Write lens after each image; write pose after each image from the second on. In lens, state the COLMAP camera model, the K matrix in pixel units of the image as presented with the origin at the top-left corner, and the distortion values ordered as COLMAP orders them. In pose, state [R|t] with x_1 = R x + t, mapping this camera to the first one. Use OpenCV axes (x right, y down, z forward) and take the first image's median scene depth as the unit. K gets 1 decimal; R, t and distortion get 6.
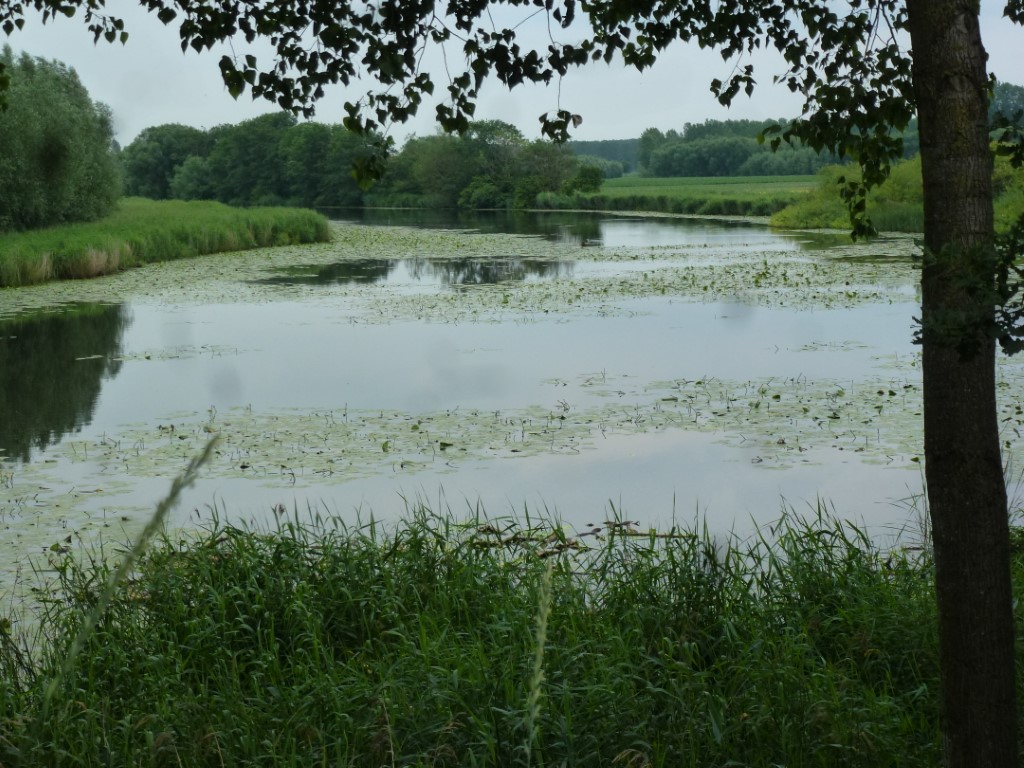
lens RADIAL K [[1940.5, 0, 510.7], [0, 1940.5, 384.9], [0, 0, 1]] dist [0.190239, 0.000000]
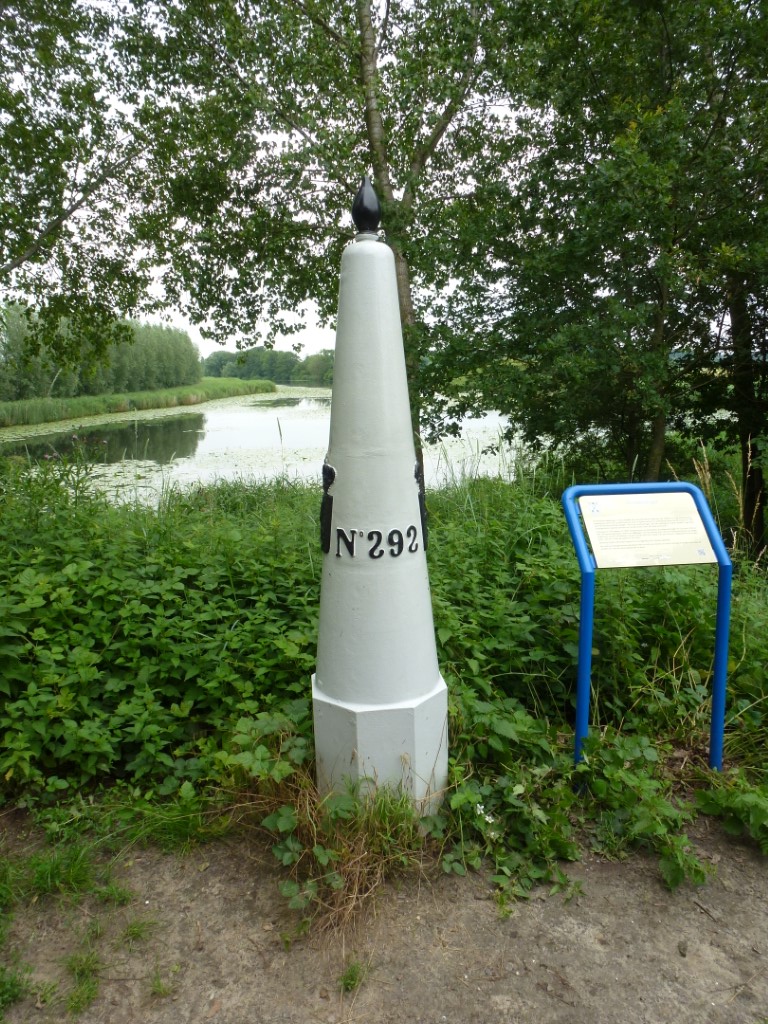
lens RADIAL K [[716.3, 0, 386.5], [0, 716.3, 510.3], [0, 0, 1]] dist [-0.000106, 0.000164]
pose [[0.999319, -0.008114, 0.036006, 0.119030], [0.004986, 0.996272, 0.086124, 0.037639], [-0.036571, -0.085886, 0.995634, -0.238909]]
